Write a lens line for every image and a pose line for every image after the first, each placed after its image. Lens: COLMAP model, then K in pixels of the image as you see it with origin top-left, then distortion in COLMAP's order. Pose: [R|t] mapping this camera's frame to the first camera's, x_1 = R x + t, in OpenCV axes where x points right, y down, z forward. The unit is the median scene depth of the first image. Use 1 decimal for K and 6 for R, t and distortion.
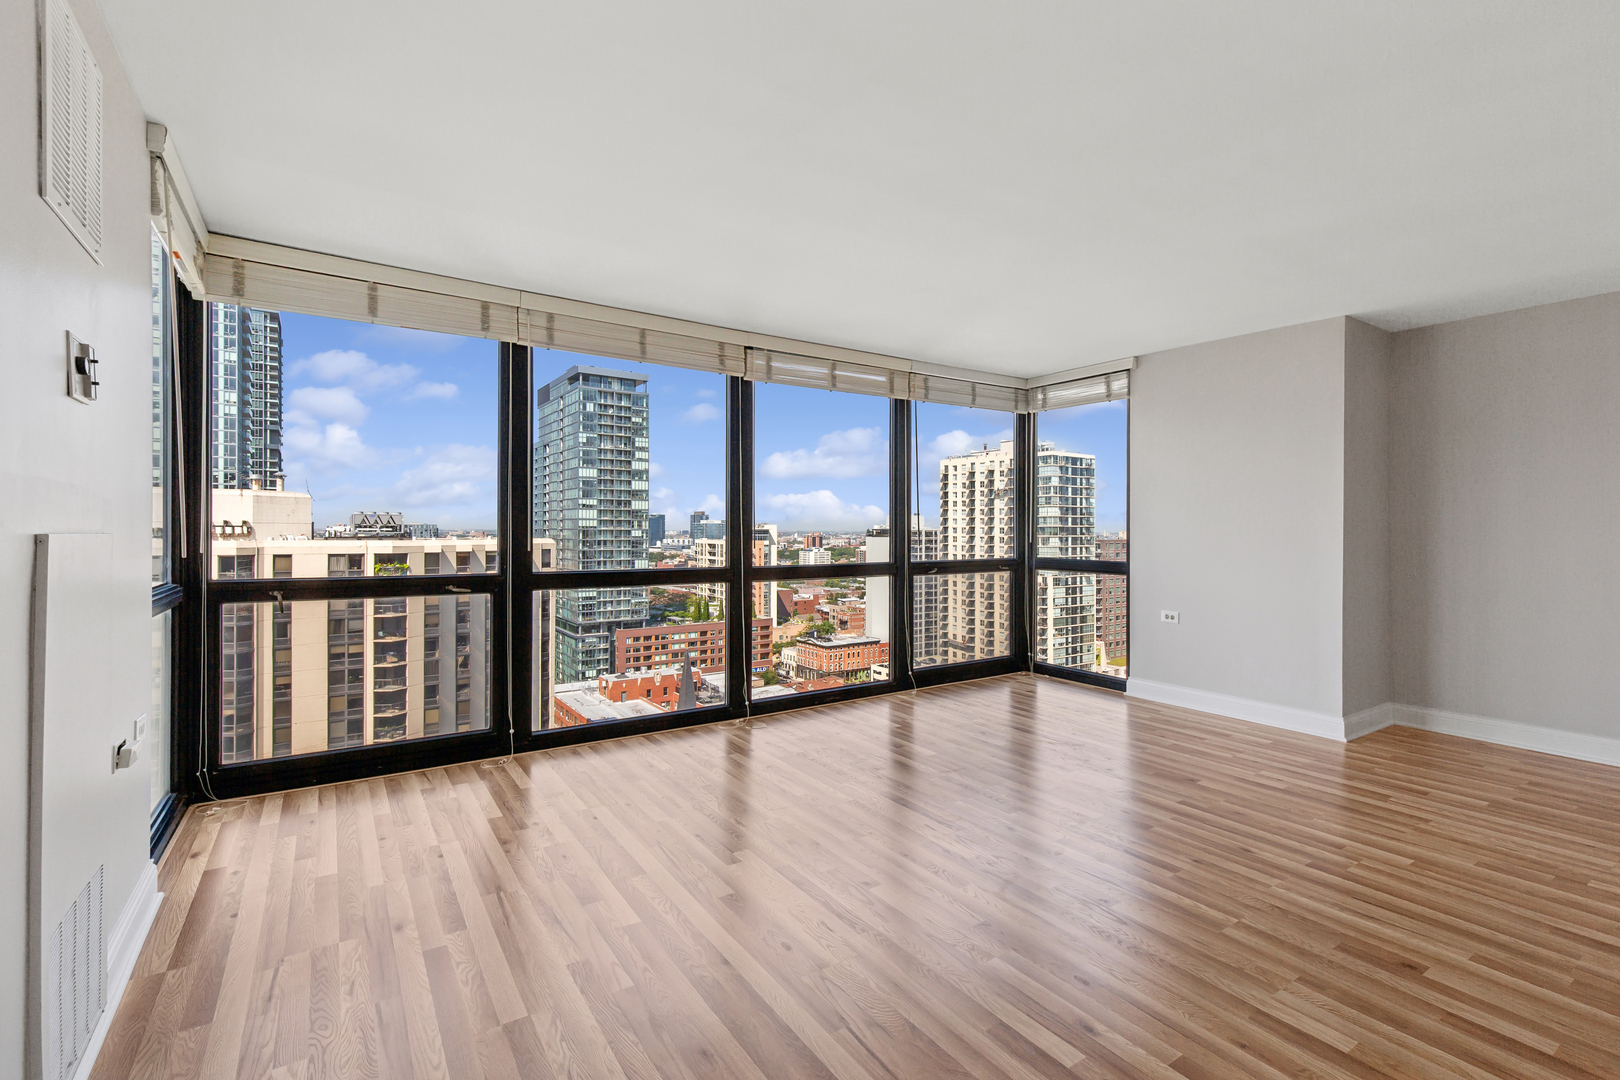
lens RADIAL K [[732.1, 0, 835.2], [0, 732.1, 524.9], [0, 0, 1]] dist [0.009673, -0.003283]
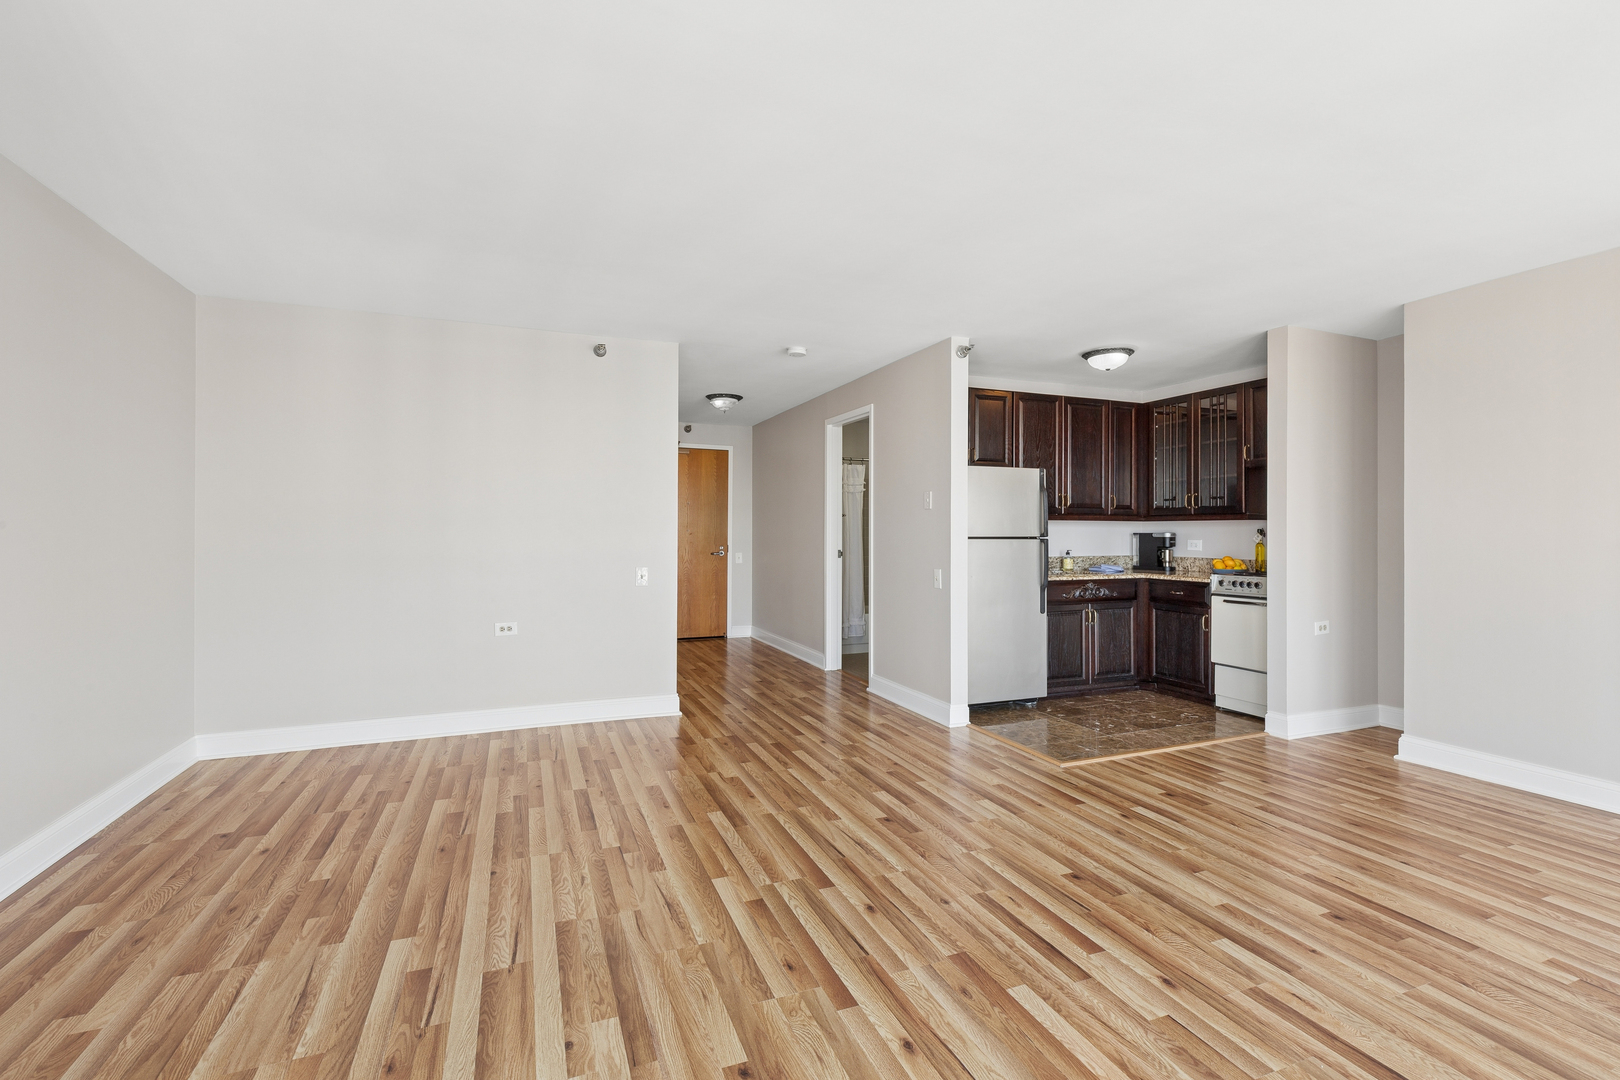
lens RADIAL K [[732.1, 0, 821.8], [0, 732.1, 536.7], [0, 0, 1]] dist [0.009673, -0.003283]
pose [[-0.976882, -0.005892, 0.213698, 0.241565], [-0.006188, 0.999981, -0.000716, 0.007500], [-0.213690, -0.002022, -0.976899, 1.021122]]
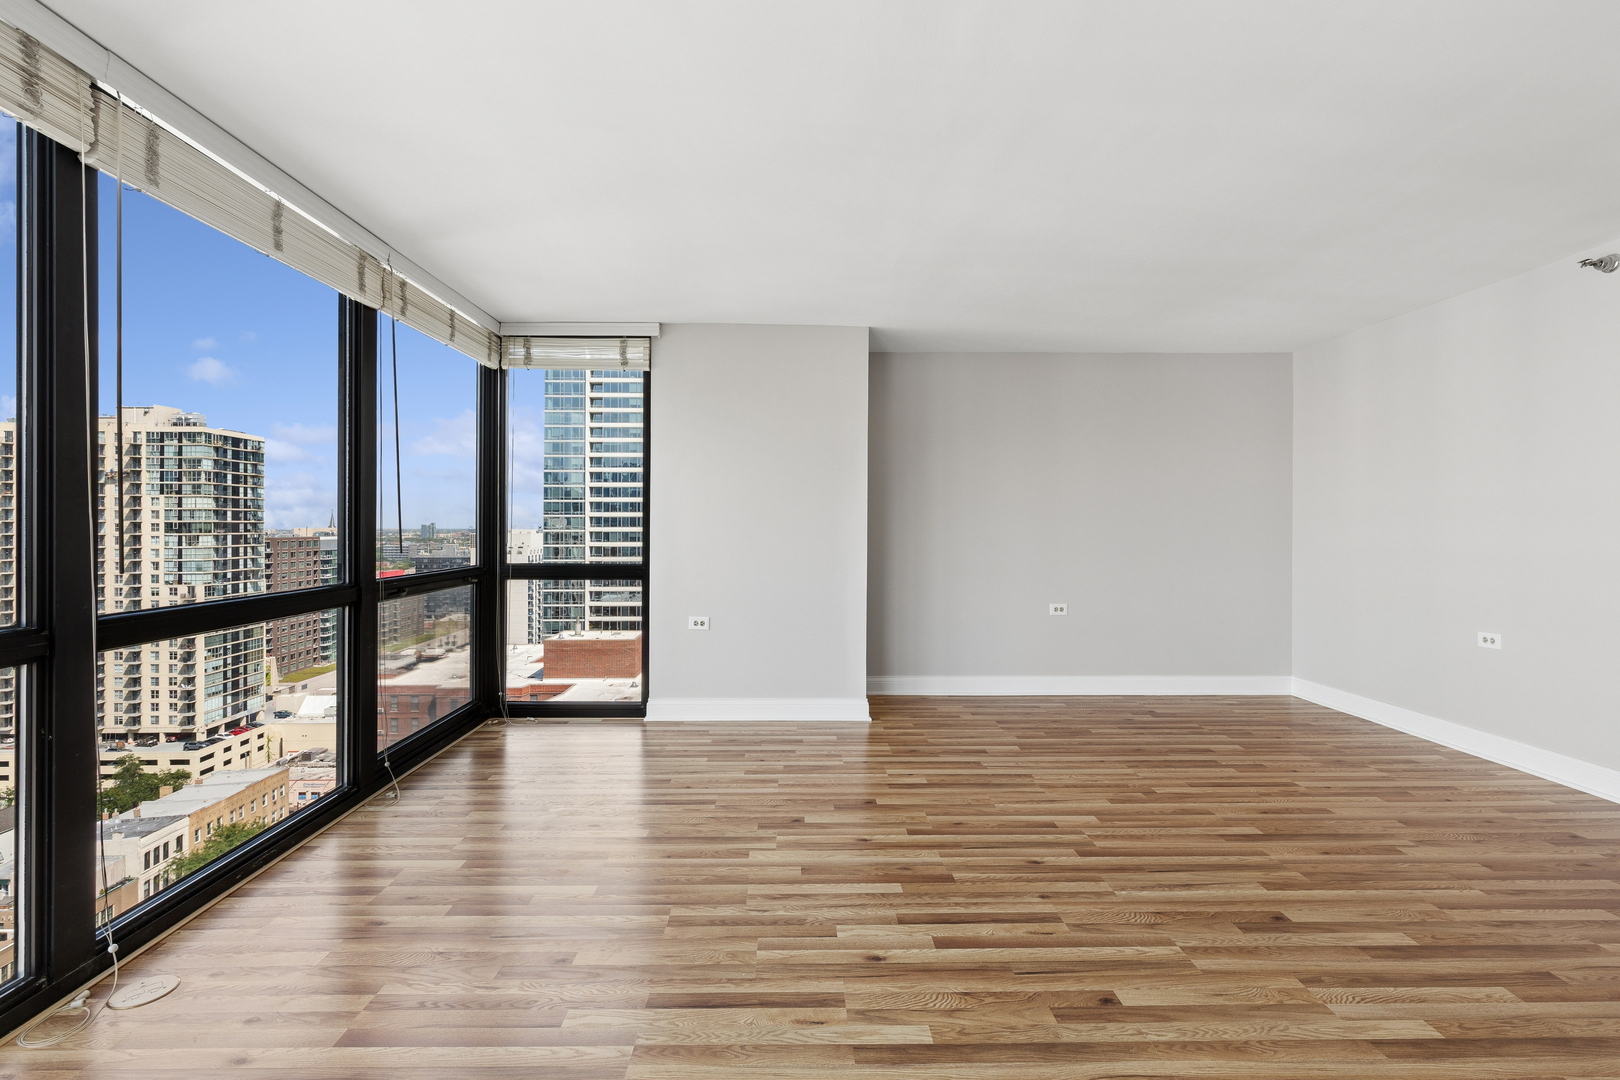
lens RADIAL K [[732.1, 0, 802.5], [0, 732.1, 533.5], [0, 0, 1]] dist [0.009673, -0.003283]
pose [[0.556682, -0.010751, 0.830656, -0.219383], [-0.003621, 0.999875, 0.015368, 0.001270], [-0.830718, -0.011563, 0.556573, 0.402165]]
